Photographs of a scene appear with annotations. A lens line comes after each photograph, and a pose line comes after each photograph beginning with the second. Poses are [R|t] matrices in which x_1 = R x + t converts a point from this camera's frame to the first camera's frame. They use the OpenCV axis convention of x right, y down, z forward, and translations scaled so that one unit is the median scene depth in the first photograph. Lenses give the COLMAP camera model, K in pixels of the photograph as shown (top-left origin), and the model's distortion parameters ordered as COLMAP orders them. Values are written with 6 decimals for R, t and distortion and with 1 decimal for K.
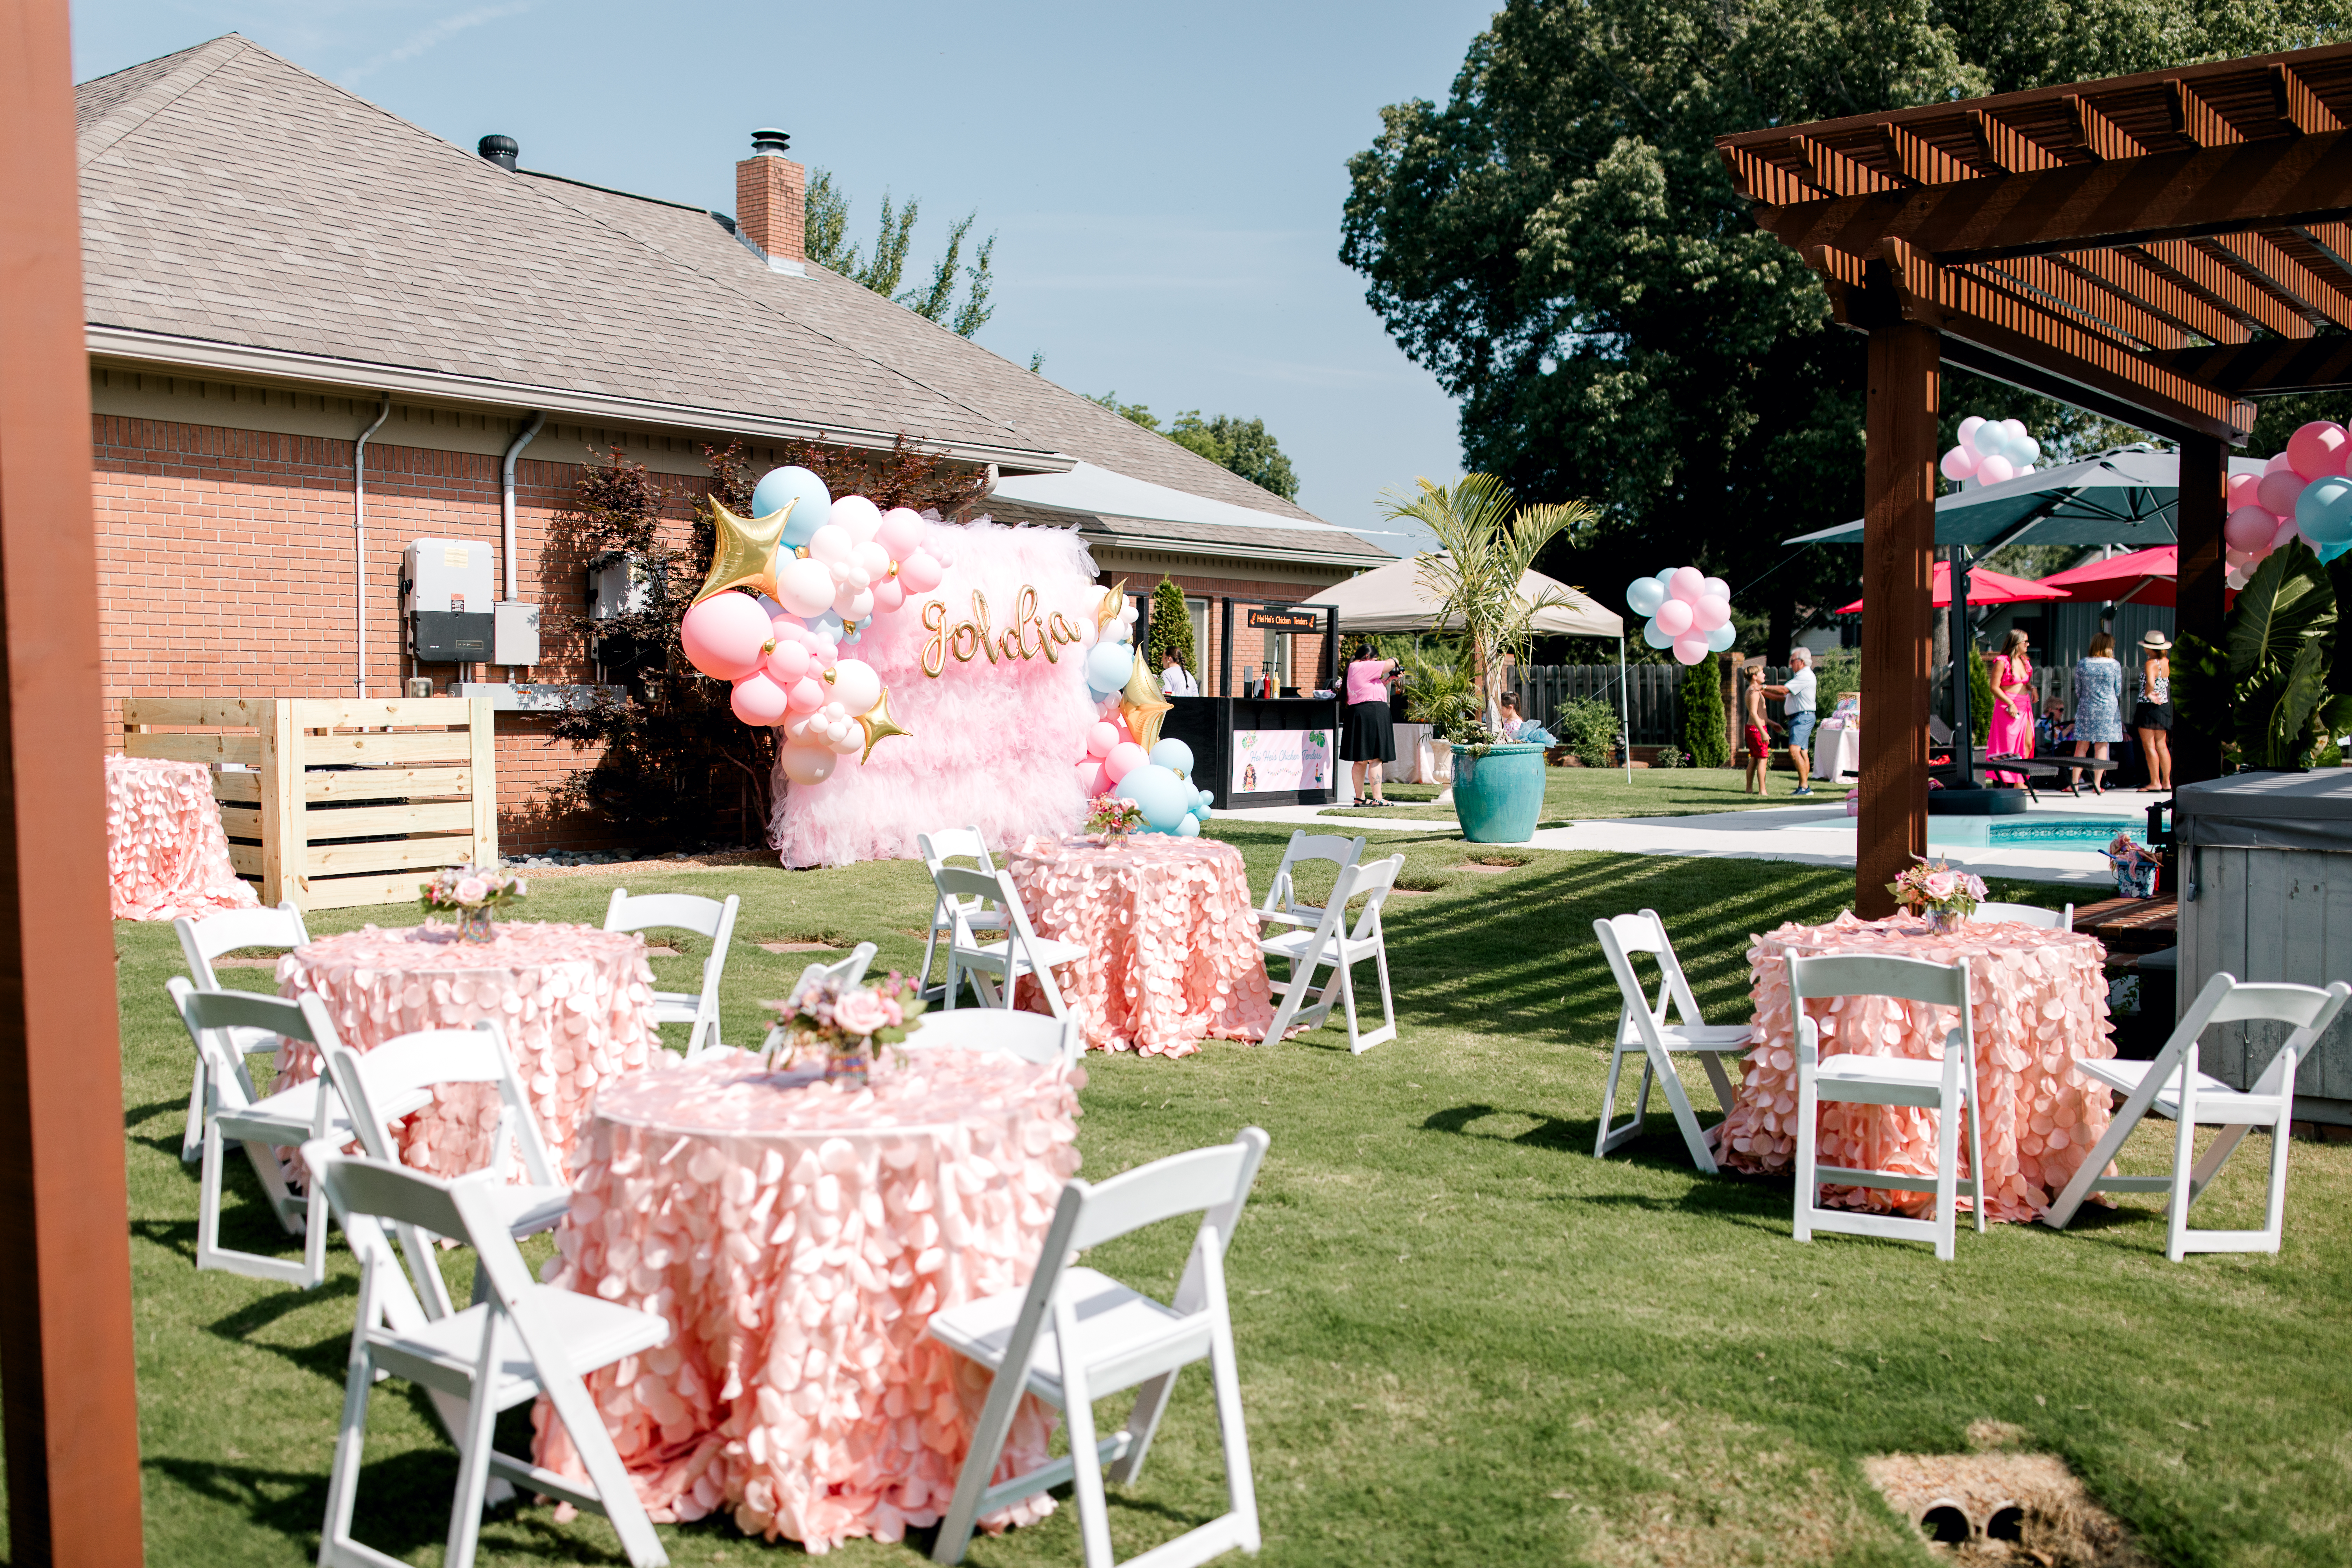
lens RADIAL K [[2227.5, 0, 1176.0], [0, 2227.5, 784.0], [0, 0, 1]] dist [0.010546, 0.000659]
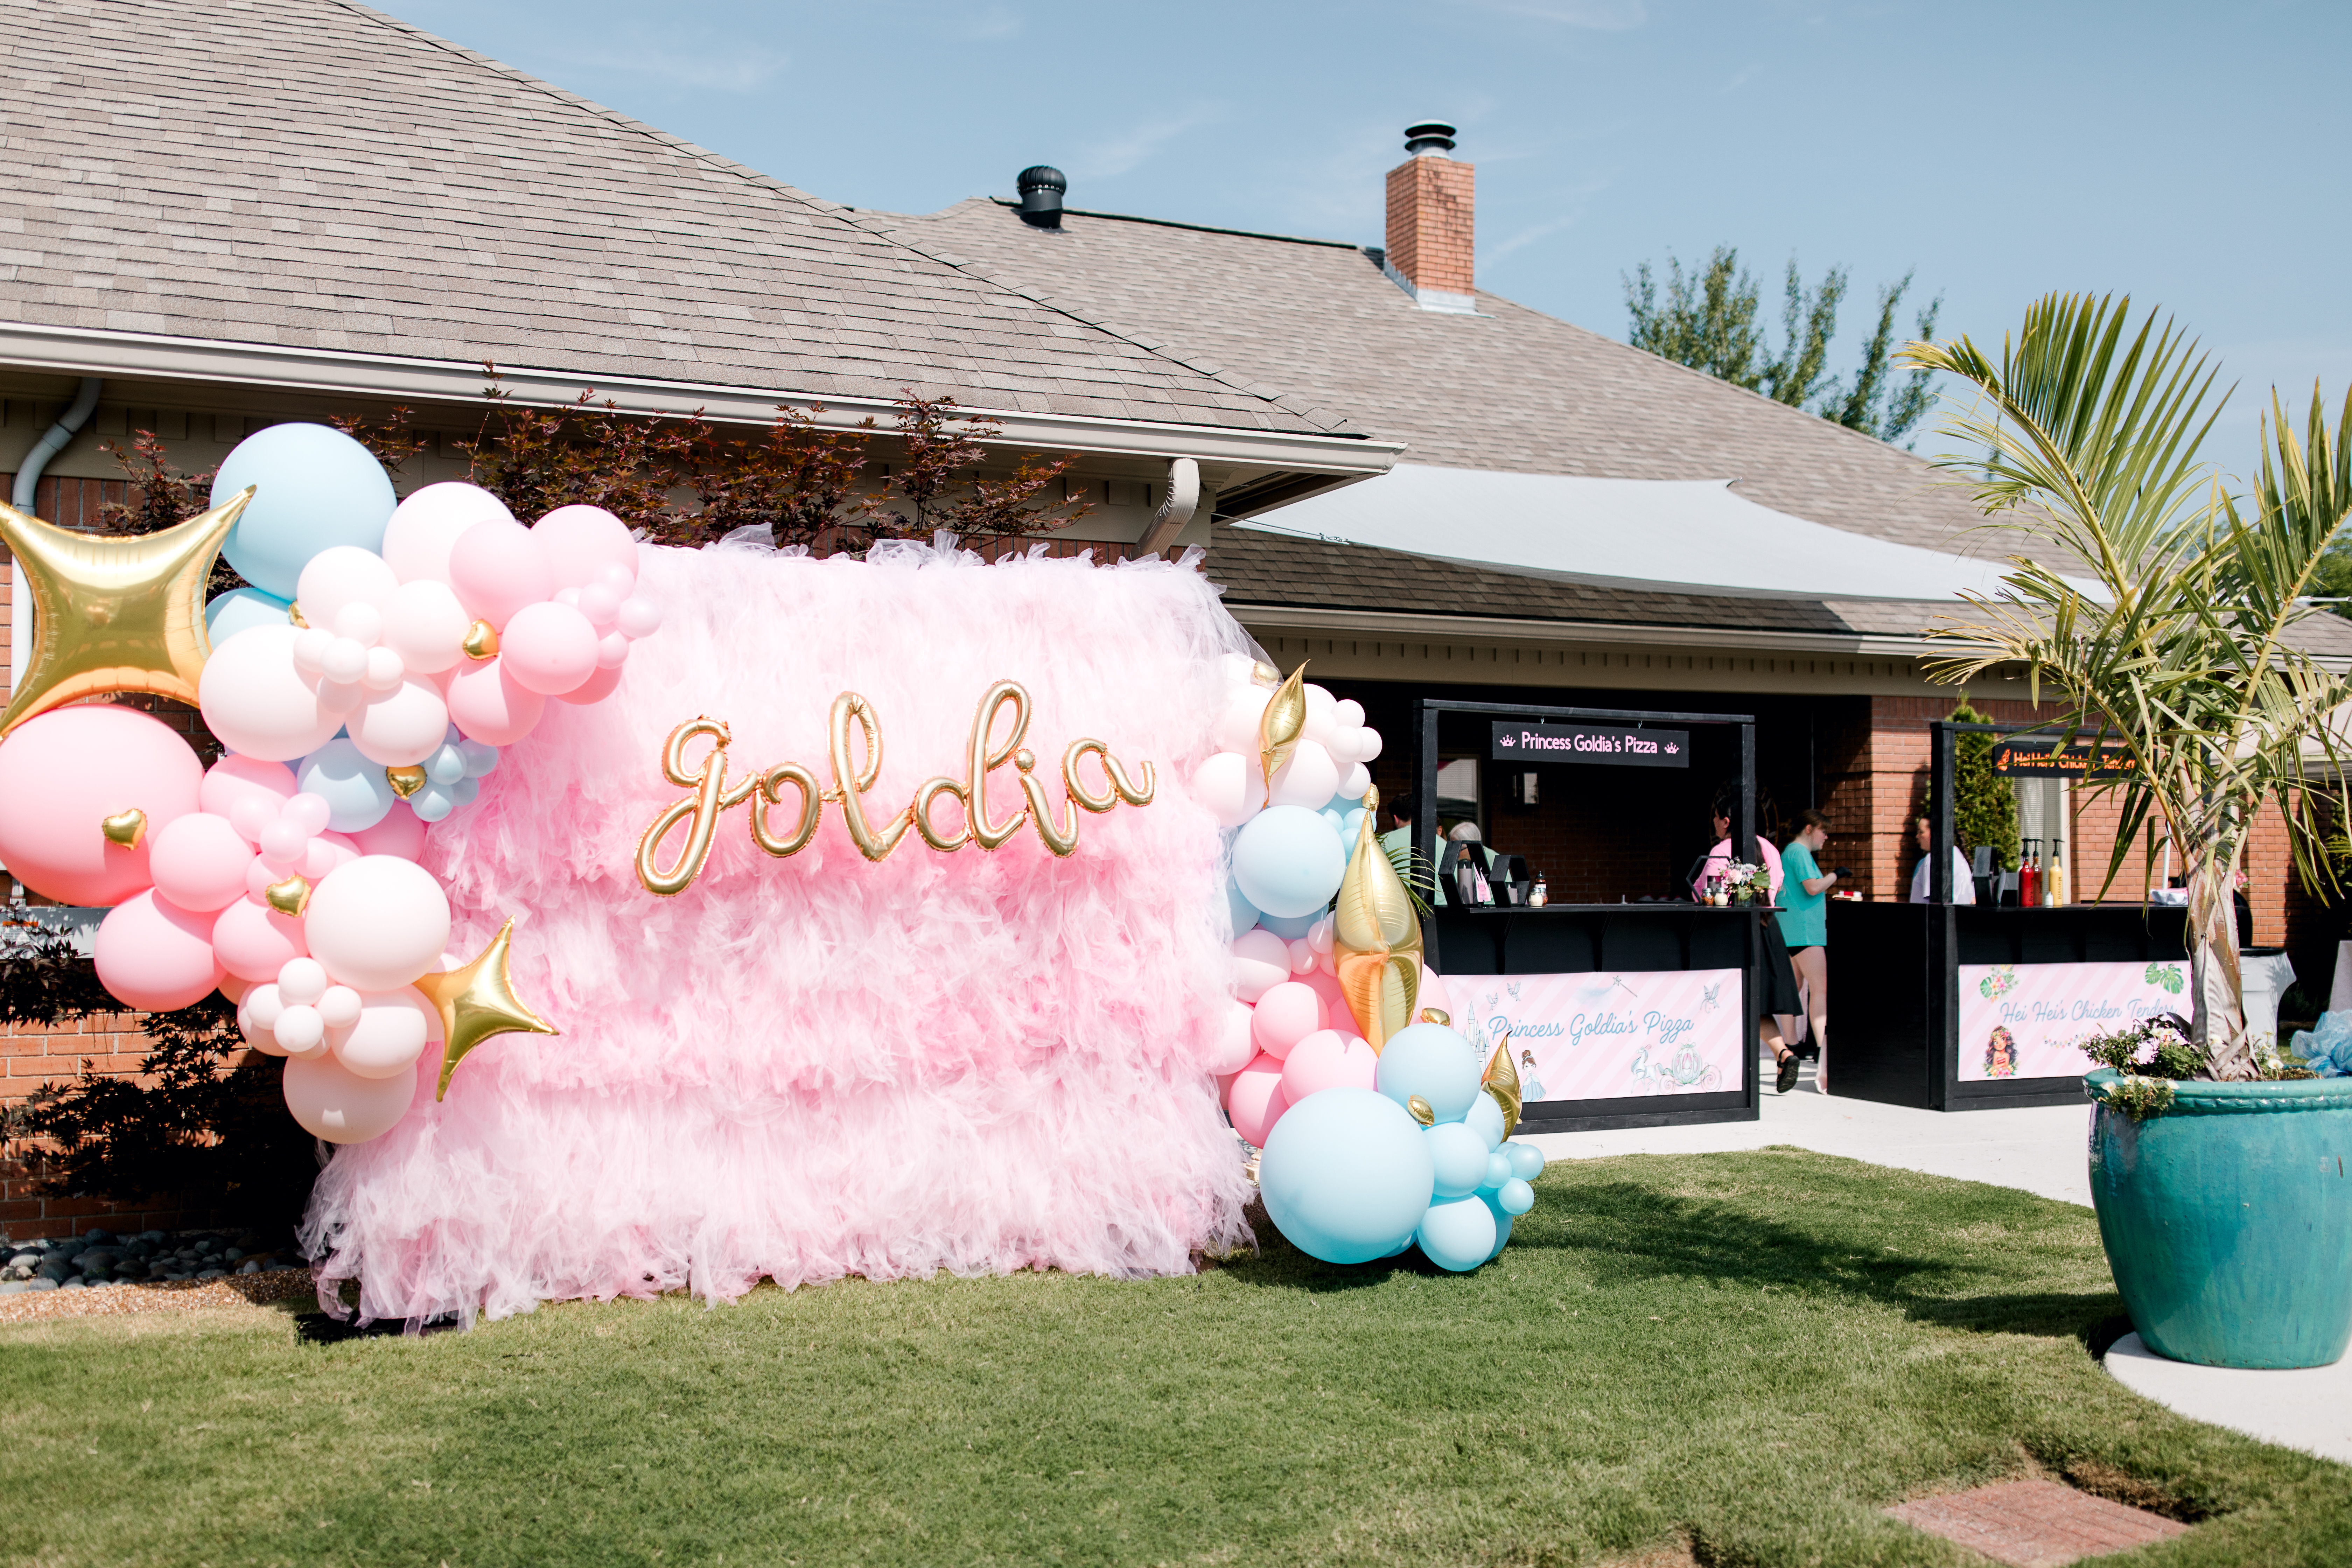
lens RADIAL K [[2227.5, 0, 1176.0], [0, 2227.5, 784.0], [0, 0, 1]] dist [0.010546, 0.000659]
pose [[0.879107, -0.022747, -0.476081, 0.116503], [-0.014488, 0.997124, -0.074396, -0.024516], [0.476404, 0.072299, 0.876249, 0.421067]]
